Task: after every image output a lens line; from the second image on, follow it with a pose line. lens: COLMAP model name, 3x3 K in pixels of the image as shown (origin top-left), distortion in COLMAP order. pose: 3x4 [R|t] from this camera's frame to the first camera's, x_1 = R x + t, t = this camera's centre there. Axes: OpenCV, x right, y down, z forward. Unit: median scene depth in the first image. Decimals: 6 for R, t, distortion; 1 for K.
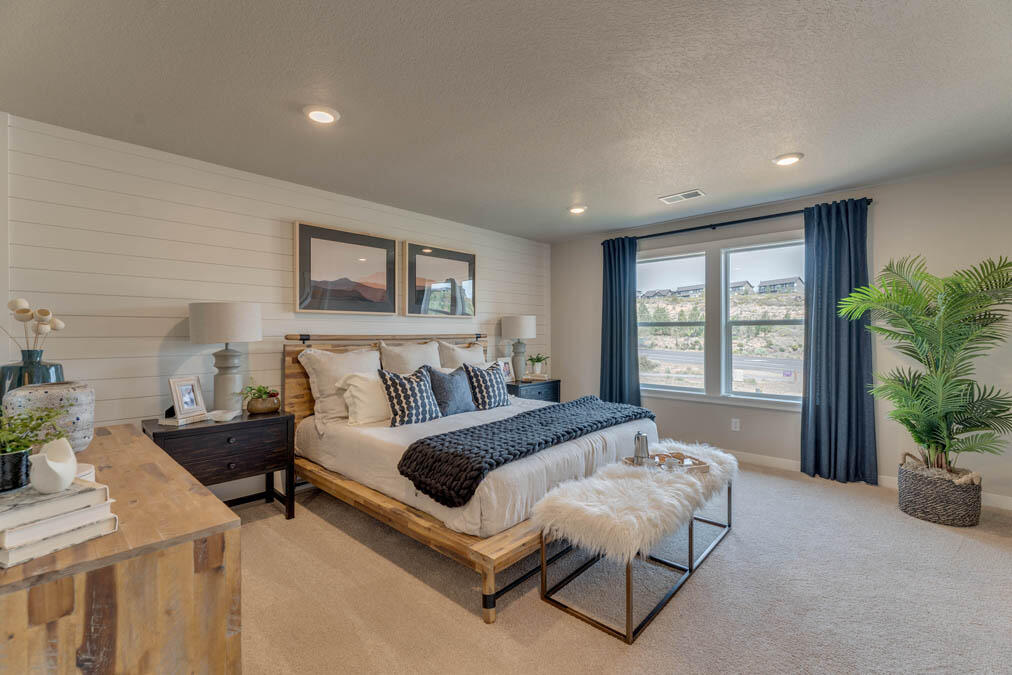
lens RADIAL K [[424.6, 0, 506.0], [0, 424.6, 337.5], [0, 0, 1]] dist [0.001187, -0.000034]
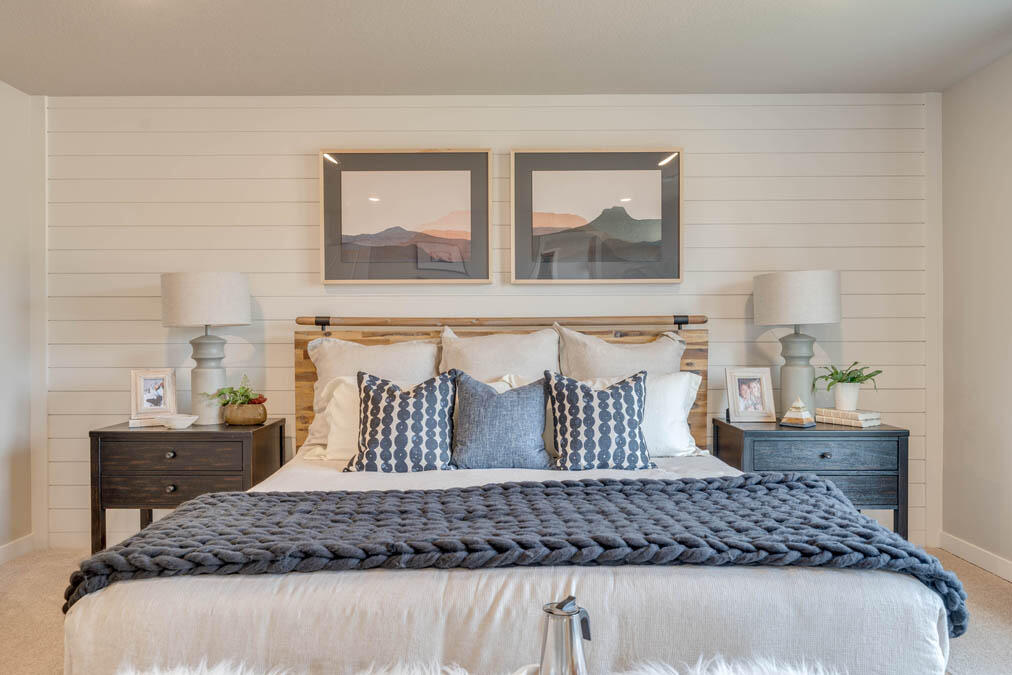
lens RADIAL K [[657.9, 0, 506.0], [0, 657.9, 337.5], [0, 0, 1]] dist [0.002887, 0.000414]
pose [[0.689741, 0.001009, -0.724056, 0.442984], [-0.004452, 0.999986, -0.002847, 0.025508], [0.724043, 0.005187, 0.689735, 0.453549]]
